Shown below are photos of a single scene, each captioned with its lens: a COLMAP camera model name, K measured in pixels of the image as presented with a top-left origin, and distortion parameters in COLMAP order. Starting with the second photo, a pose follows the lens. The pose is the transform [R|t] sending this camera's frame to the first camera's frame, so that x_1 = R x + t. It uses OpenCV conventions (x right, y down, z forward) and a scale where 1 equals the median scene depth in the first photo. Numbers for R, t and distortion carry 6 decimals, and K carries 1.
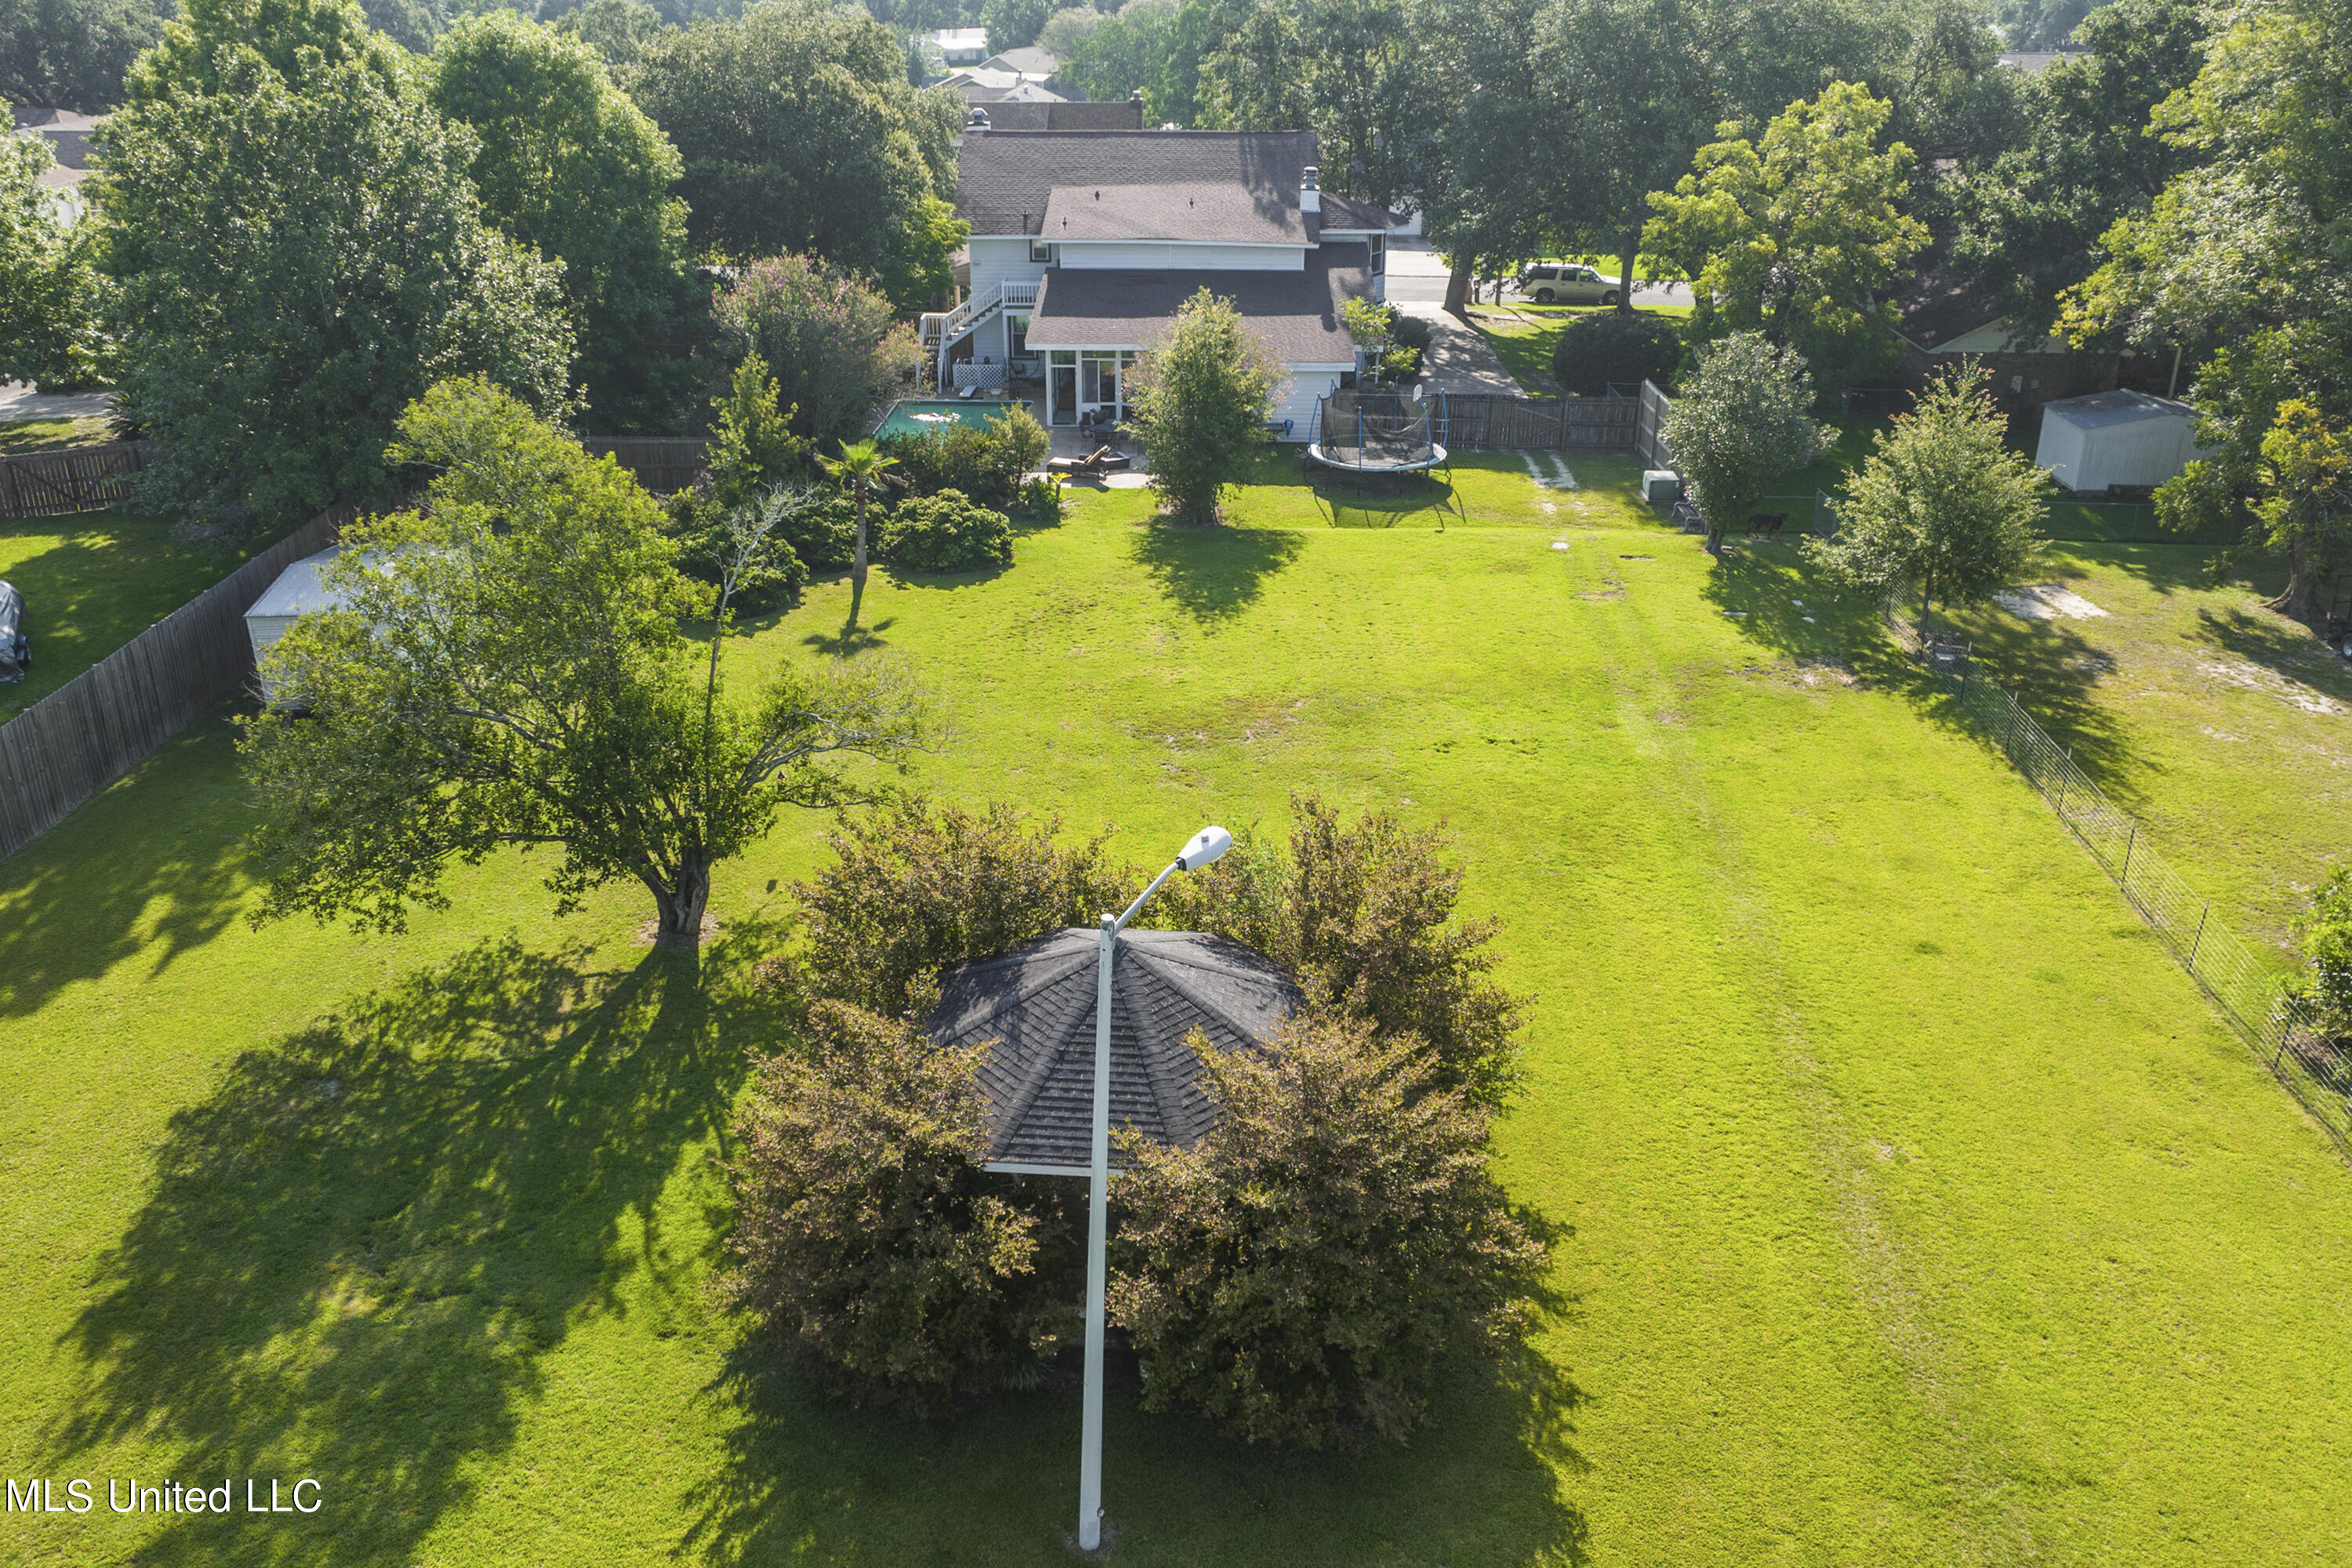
lens RADIAL K [[1965.9, 0, 1166.8], [0, 1965.9, 777.7], [0, 0, 1]] dist [-0.051904, 0.048110]
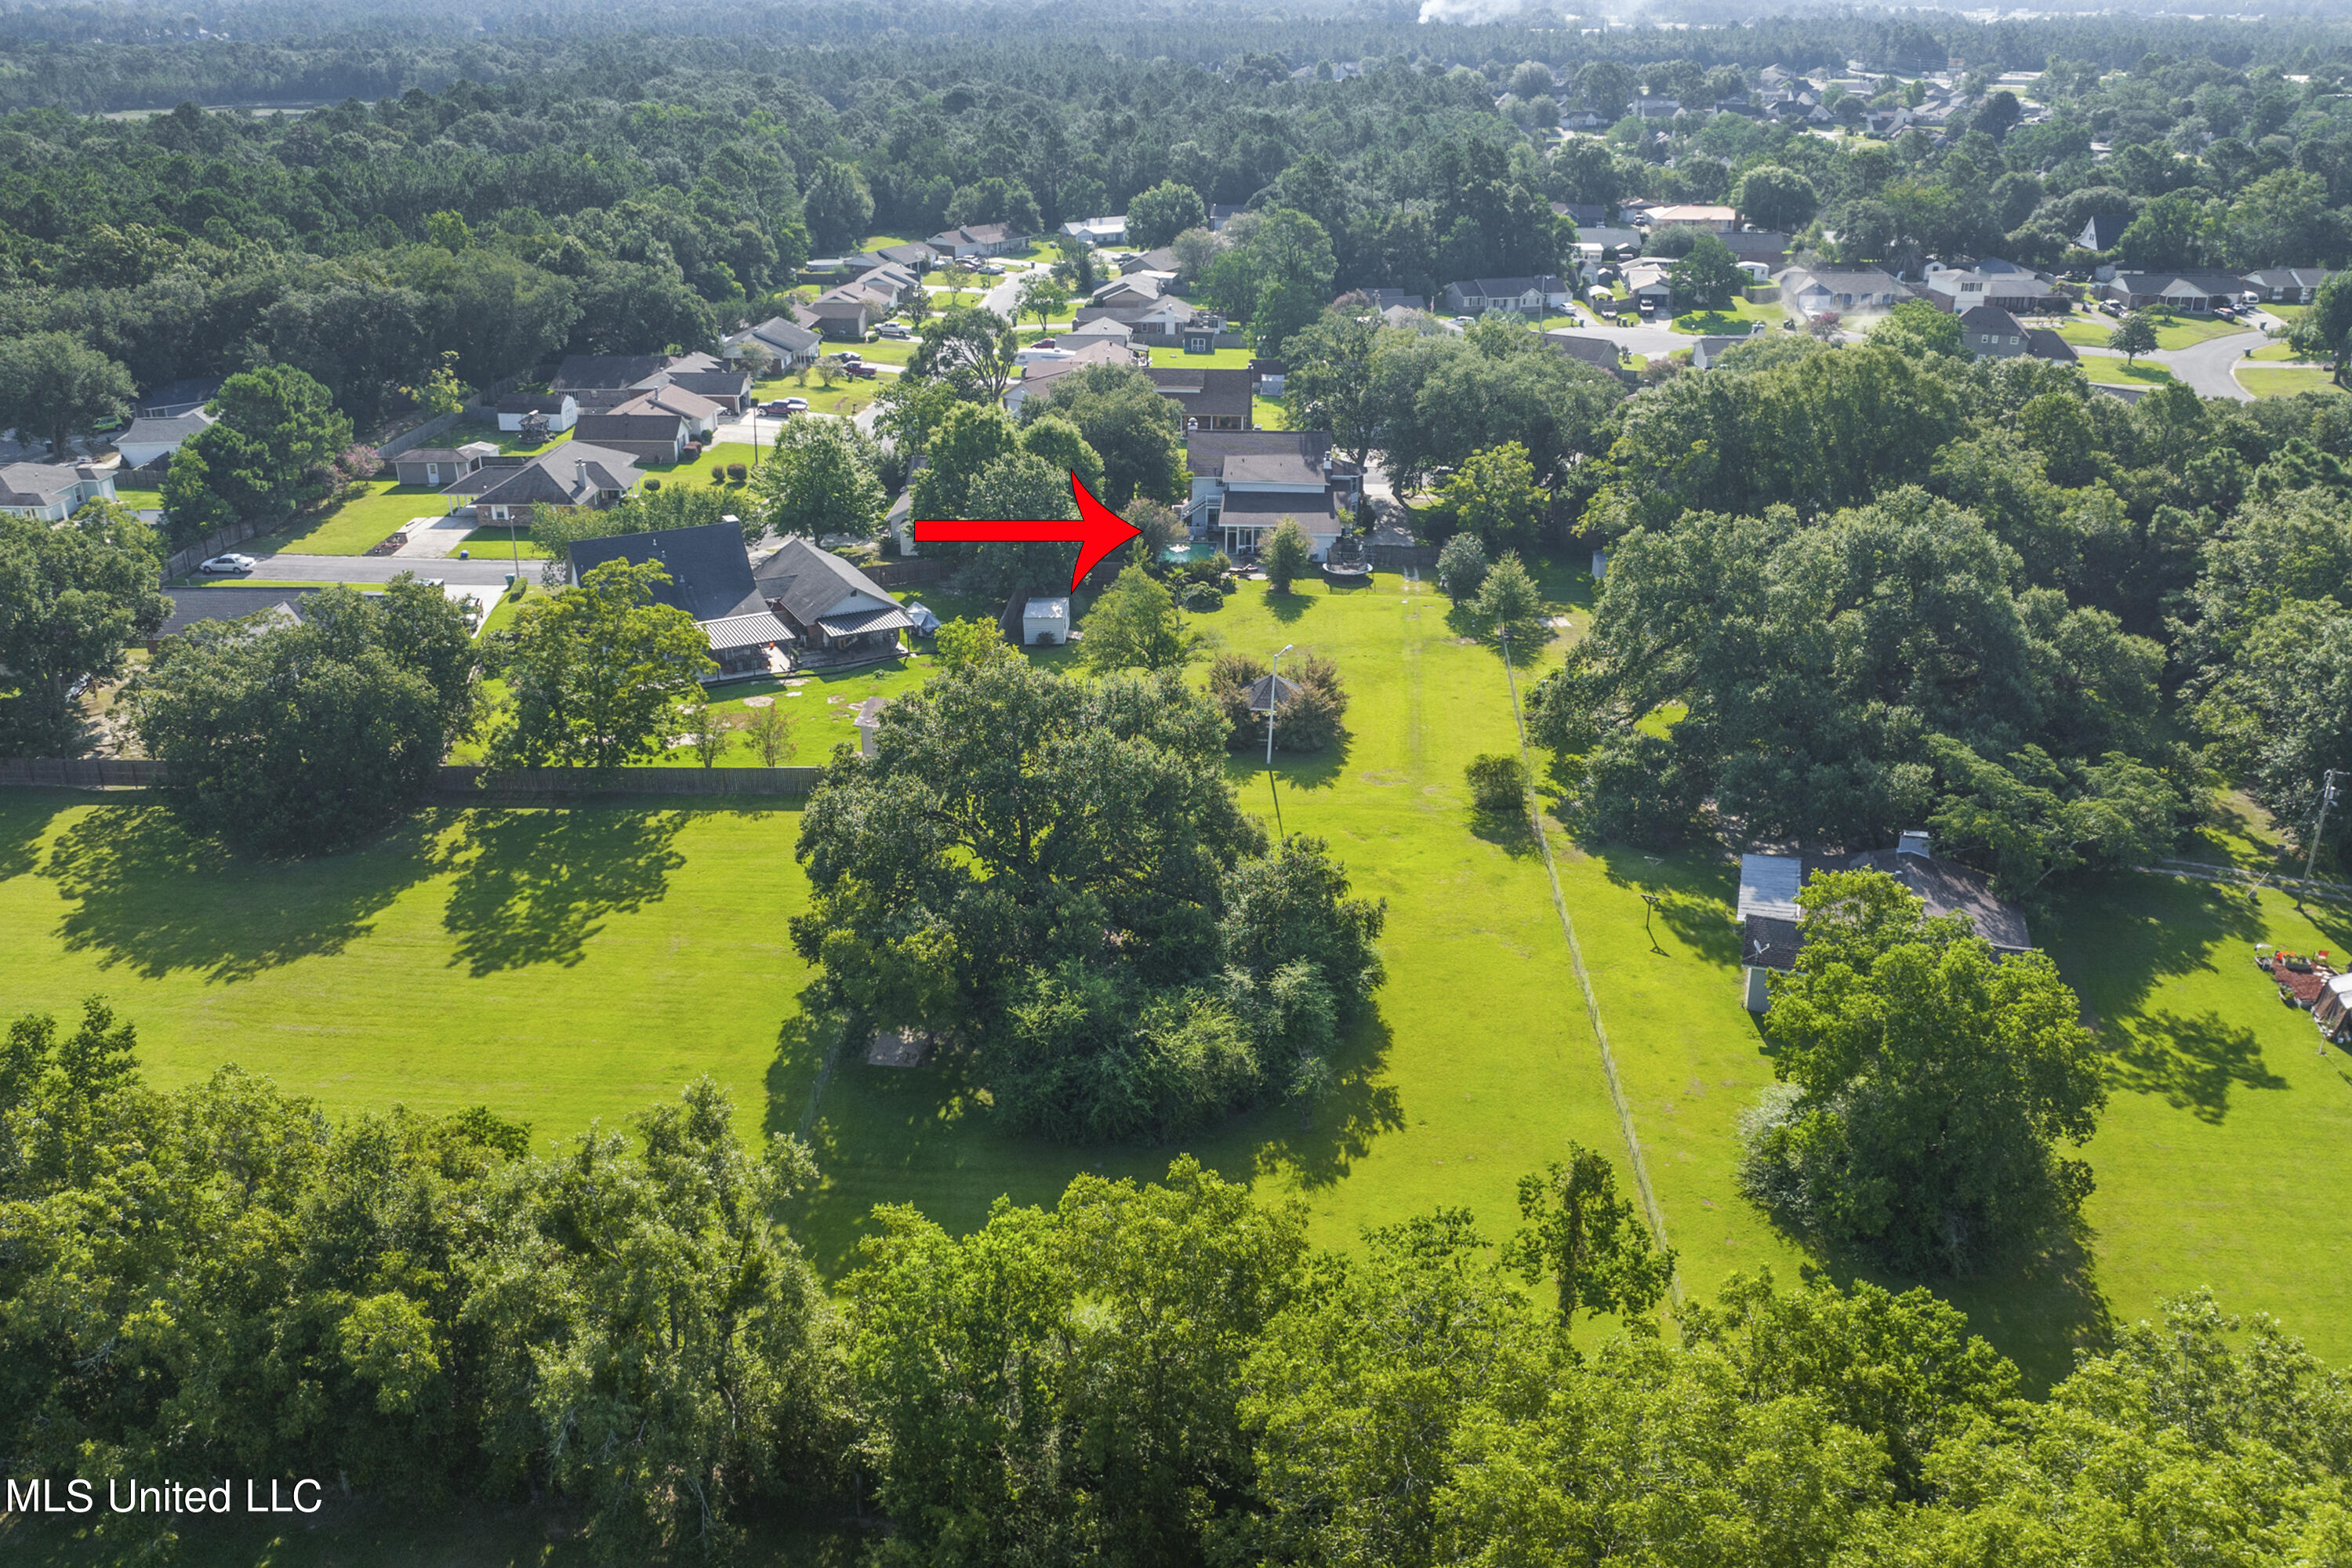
lens RADIAL K [[1965.9, 0, 1179.9], [0, 1965.9, 787.8], [0, 0, 1]] dist [-0.051904, 0.048110]
pose [[0.999595, 0.011124, -0.026199, -0.056012], [-0.011530, 0.999815, -0.015371, 0.200470], [0.026024, 0.015666, 0.999539, -1.853741]]
